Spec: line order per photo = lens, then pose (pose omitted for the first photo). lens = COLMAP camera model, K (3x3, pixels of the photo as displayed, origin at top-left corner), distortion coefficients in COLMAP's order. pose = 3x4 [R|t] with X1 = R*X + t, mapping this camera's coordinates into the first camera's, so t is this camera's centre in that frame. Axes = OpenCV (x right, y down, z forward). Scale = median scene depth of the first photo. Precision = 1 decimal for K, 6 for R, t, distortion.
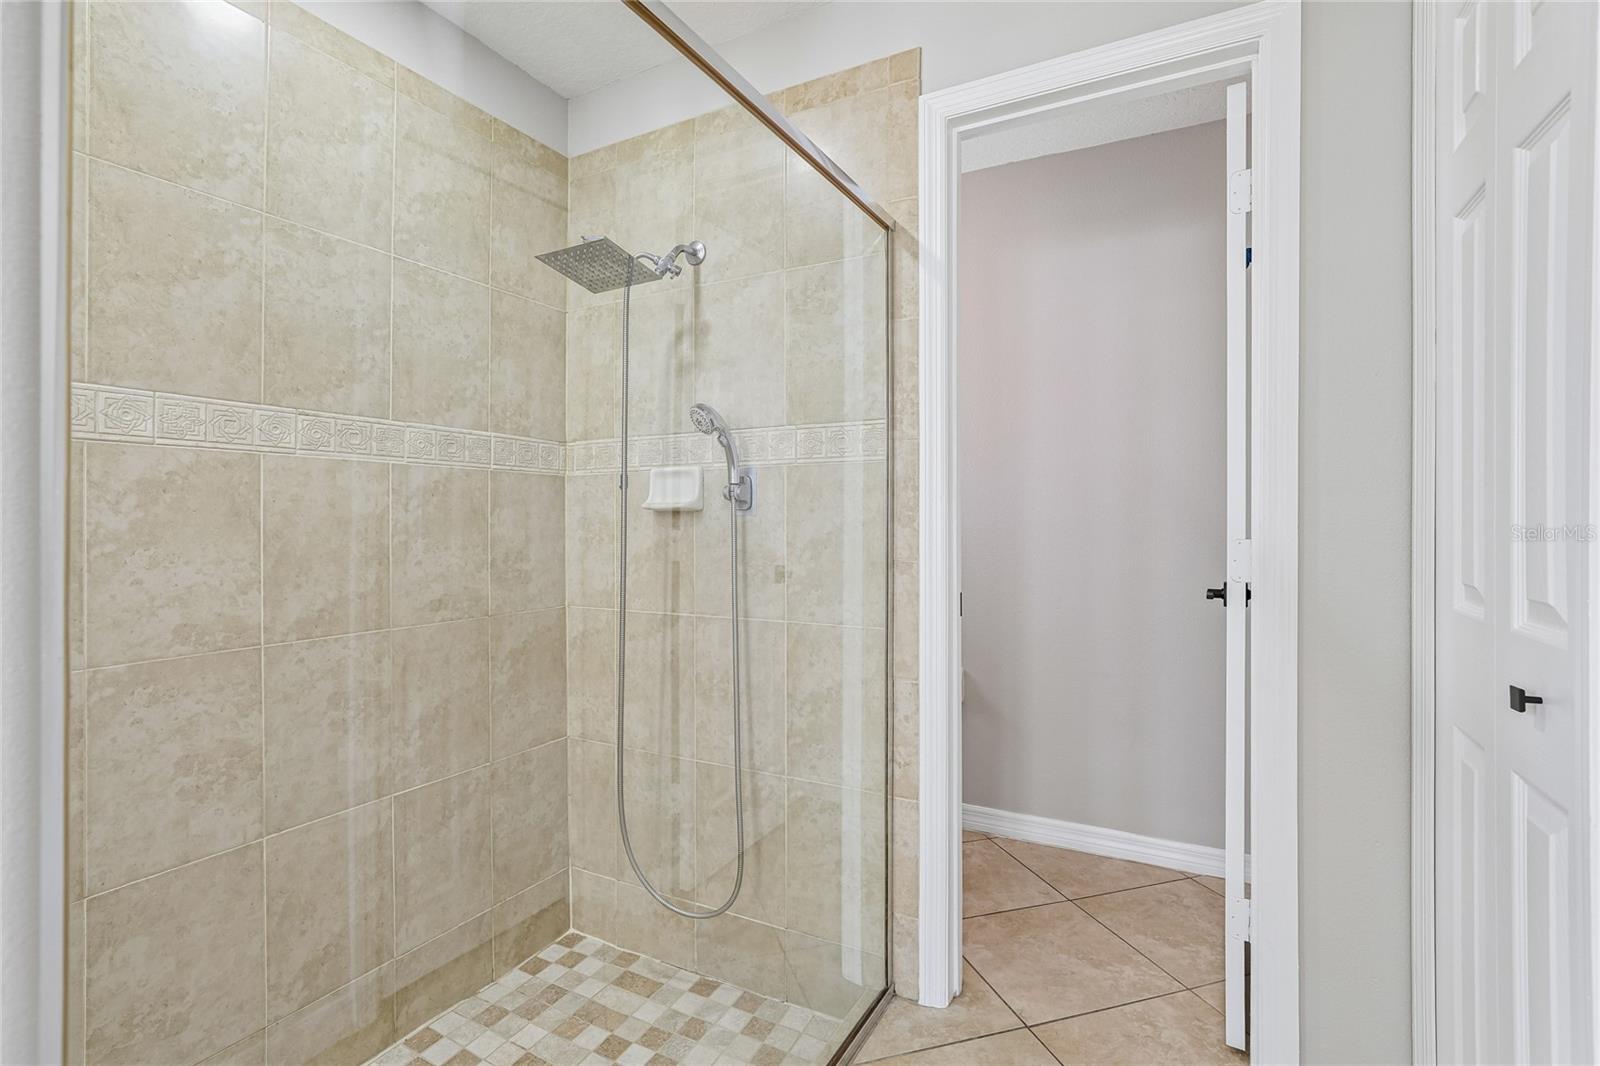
lens RADIAL K [[750.3, 0, 772.1], [0, 750.3, 519.6], [0, 0, 1]] dist [-0.032190, 0.010527]
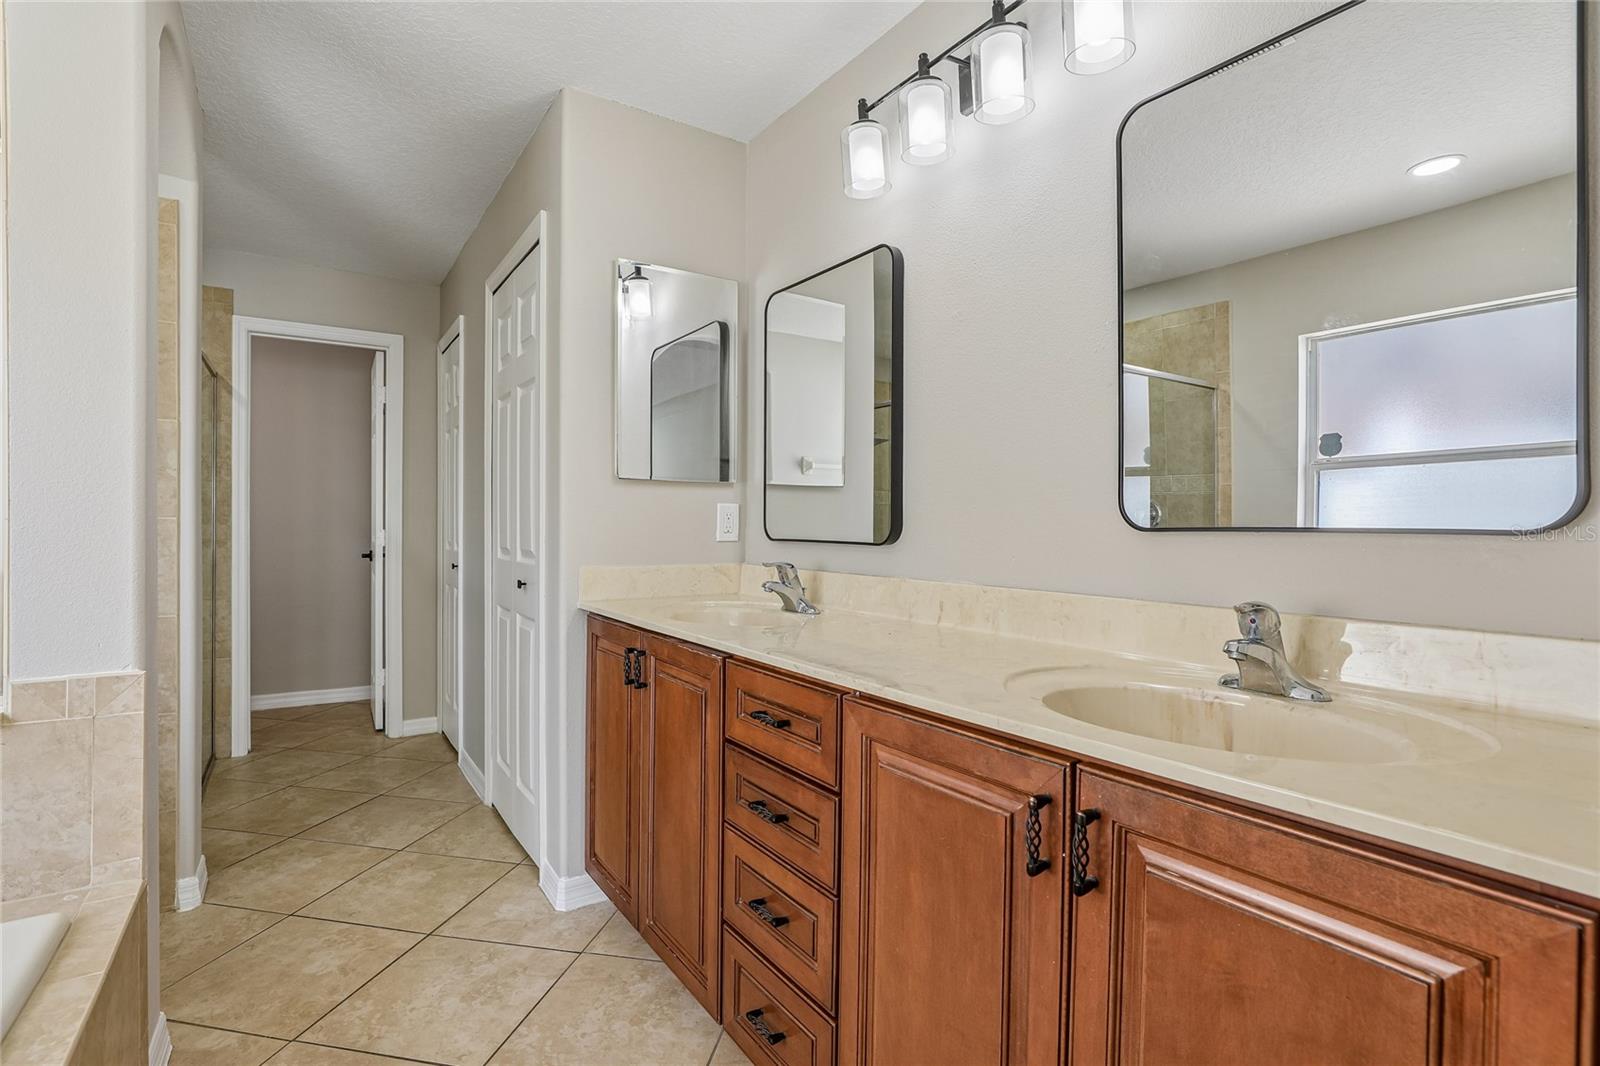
lens RADIAL K [[750.3, 0, 793.2], [0, 750.3, 531.4], [0, 0, 1]] dist [-0.032190, 0.010527]
pose [[0.438424, 0.001606, 0.898767, -0.950761], [0.000388, 0.999998, -0.001976, 0.034011], [-0.898768, 0.001215, 0.438422, -1.282641]]
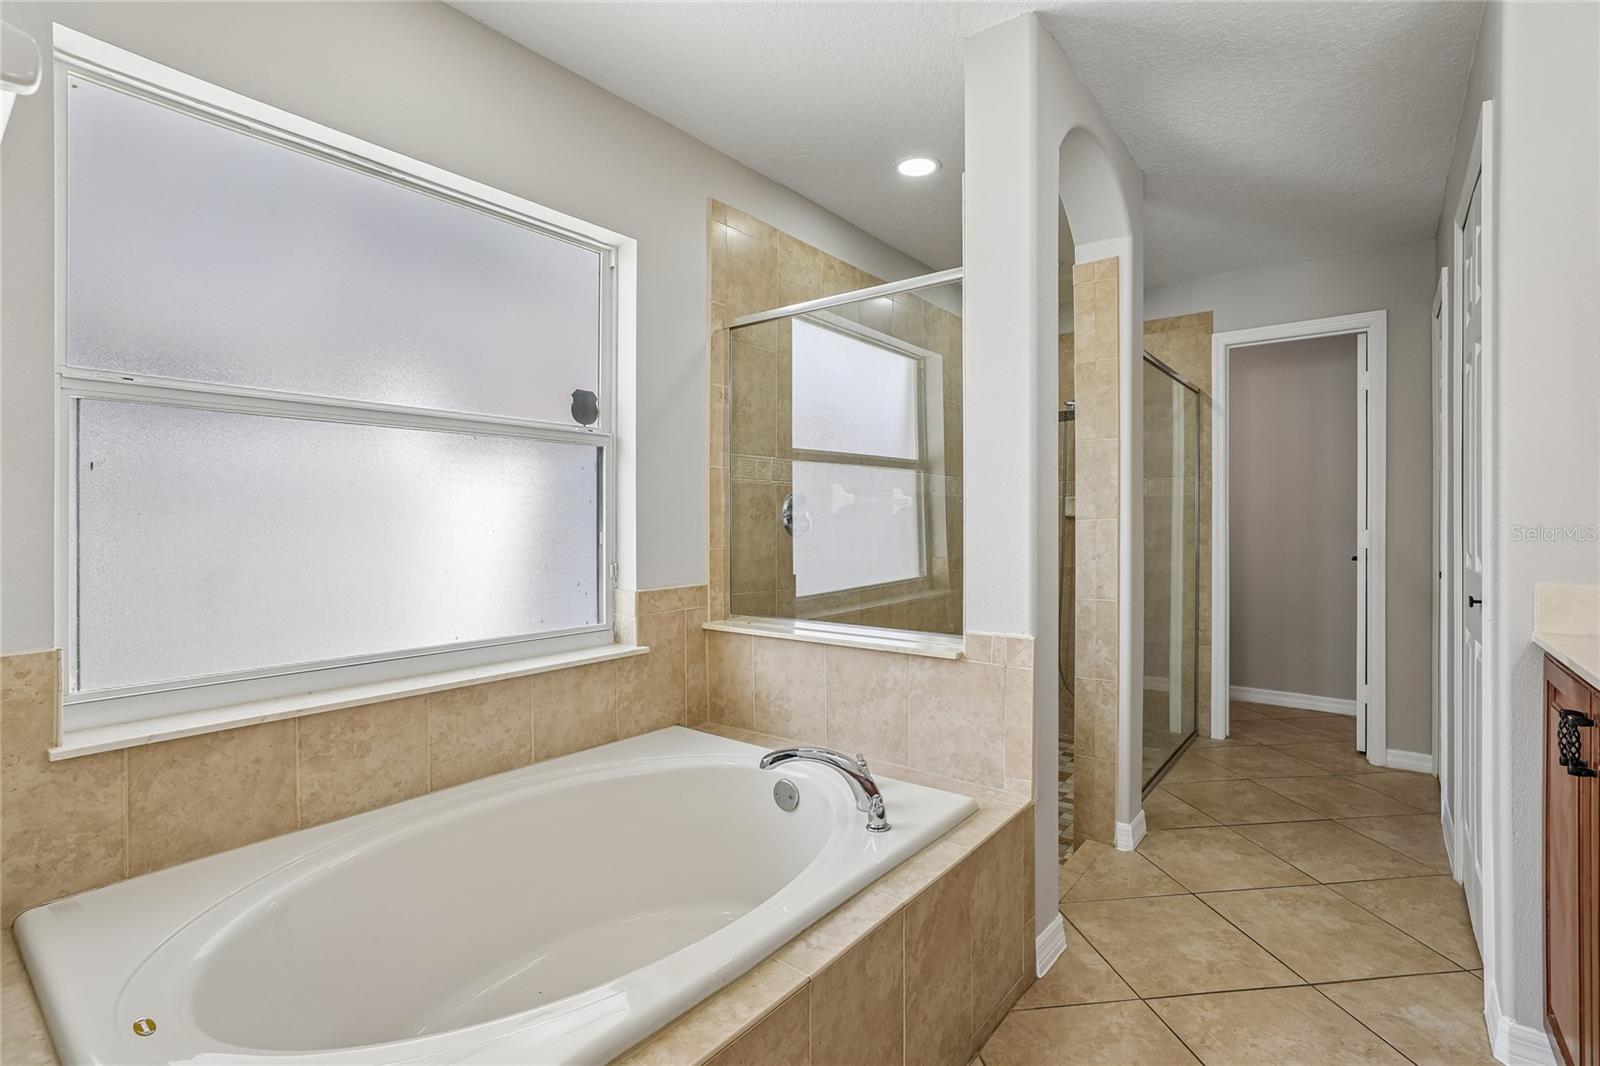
lens RADIAL K [[750.3, 0, 808.6], [0, 750.3, 520.0], [0, 0, 1]] dist [-0.032190, 0.010527]
pose [[0.990787, 0.007280, -0.135234, -0.702933], [-0.009031, 0.999883, -0.012339, 0.034418], [0.135128, 0.013446, 0.990737, -1.385693]]
